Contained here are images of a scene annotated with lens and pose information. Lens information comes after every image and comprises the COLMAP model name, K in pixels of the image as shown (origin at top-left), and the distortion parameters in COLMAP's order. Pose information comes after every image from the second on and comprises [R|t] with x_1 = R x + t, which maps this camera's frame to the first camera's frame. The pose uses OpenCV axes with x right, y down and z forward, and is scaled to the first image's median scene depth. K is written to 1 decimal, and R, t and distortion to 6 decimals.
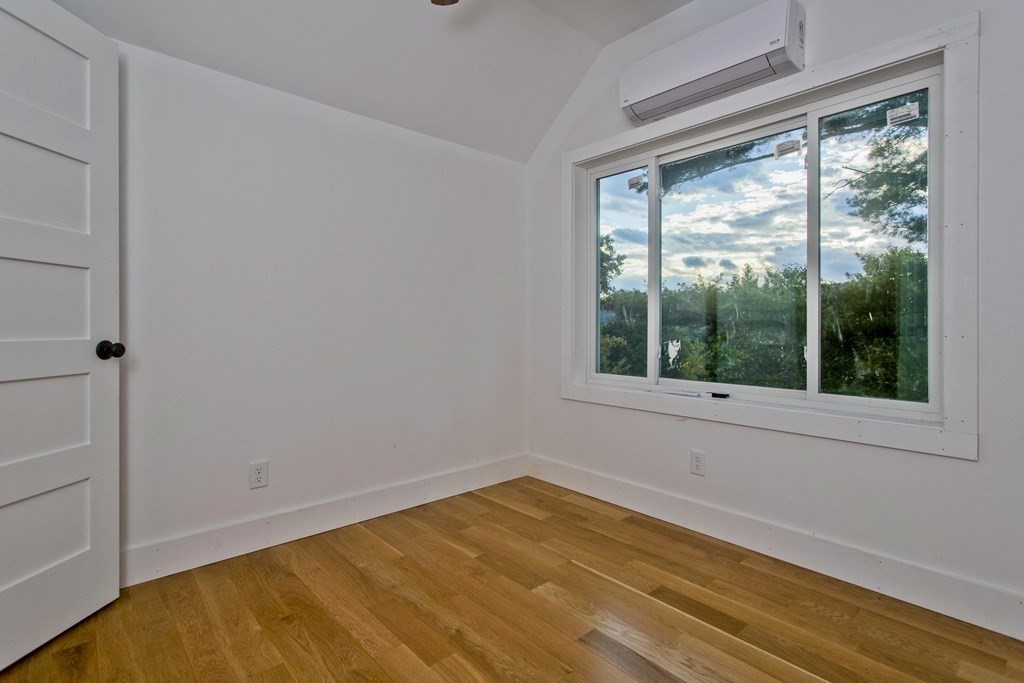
lens RADIAL K [[495.2, 0, 521.3], [0, 495.2, 337.6], [0, 0, 1]] dist [-0.002303, 0.004691]
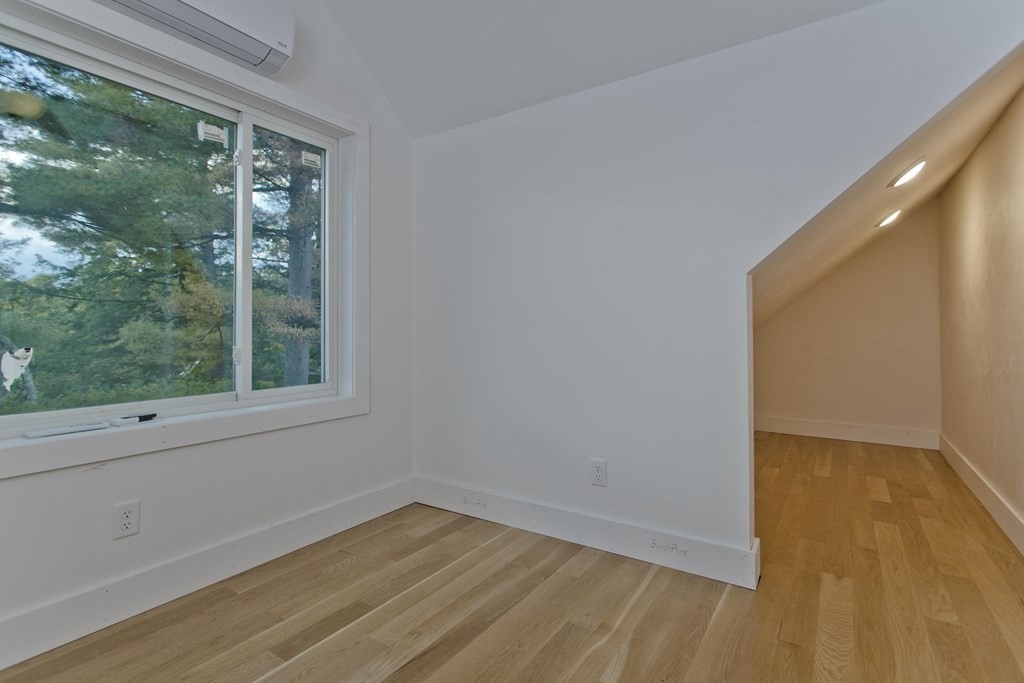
lens RADIAL K [[495.2, 0, 521.3], [0, 495.2, 332.2], [0, 0, 1]] dist [-0.002303, 0.004691]
pose [[-0.260570, -0.004120, 0.965446, -0.576053], [0.026306, 0.999589, 0.011366, -0.006967], [-0.965097, 0.028358, -0.260354, 0.784949]]
